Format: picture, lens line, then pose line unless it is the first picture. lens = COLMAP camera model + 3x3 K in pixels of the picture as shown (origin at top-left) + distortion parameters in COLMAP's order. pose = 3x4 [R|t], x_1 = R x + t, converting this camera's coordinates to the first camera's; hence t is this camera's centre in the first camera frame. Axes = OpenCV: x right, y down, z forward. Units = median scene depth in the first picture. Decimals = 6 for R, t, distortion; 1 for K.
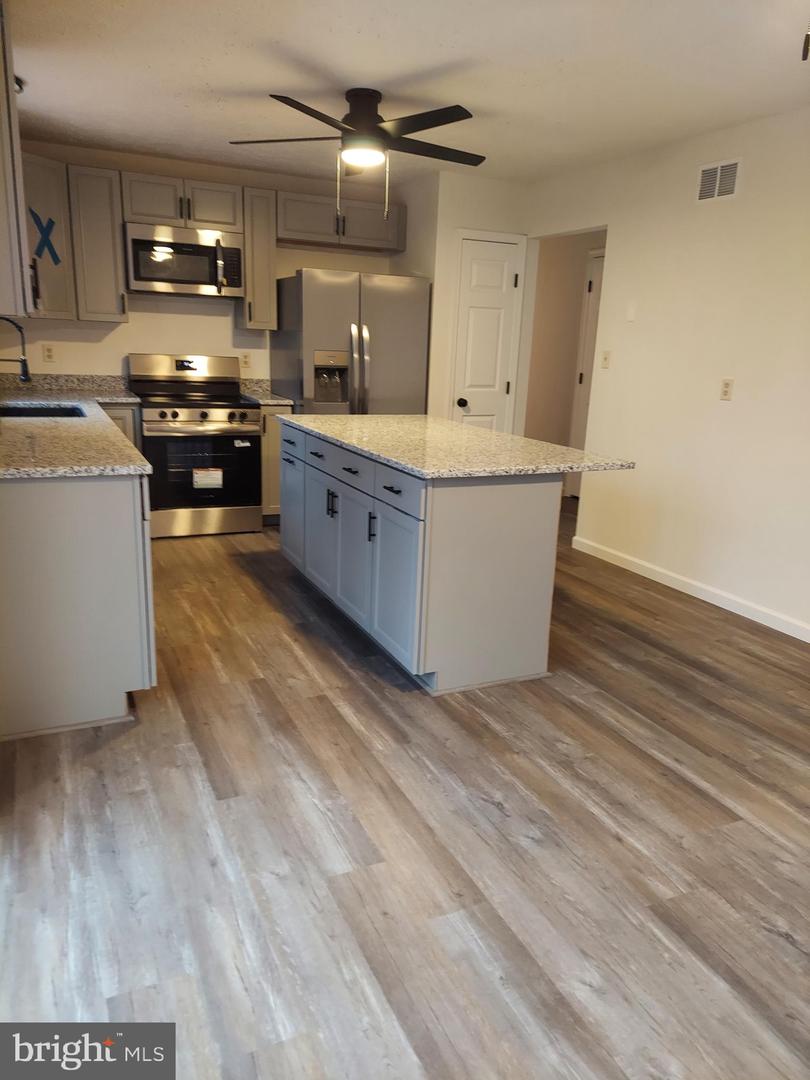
lens RADIAL K [[779.0, 0, 409.2], [0, 779.0, 540.0], [0, 0, 1]] dist [0.098175, -0.081710]
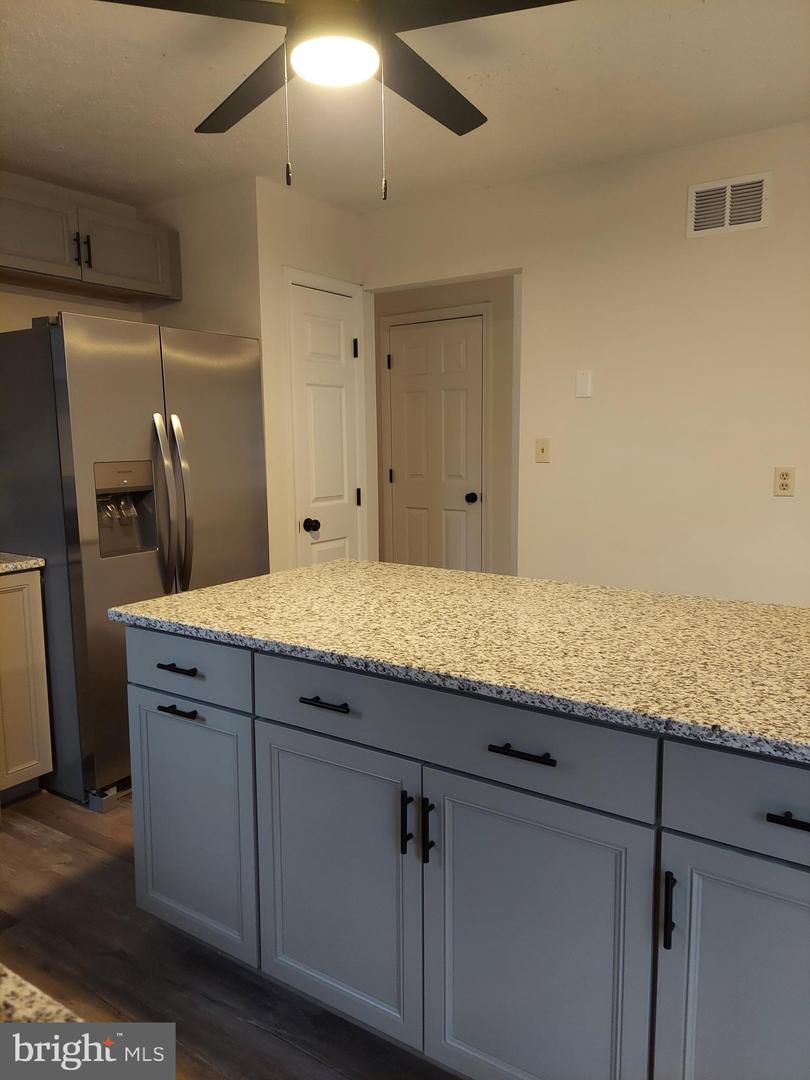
lens RADIAL K [[779.0, 0, 406.7], [0, 779.0, 537.7], [0, 0, 1]] dist [0.098175, -0.081710]
pose [[0.862739, -0.111170, 0.493277, -0.198607], [0.166247, 0.983662, -0.069077, -0.113976], [-0.477538, 0.141601, 0.867125, 0.421202]]
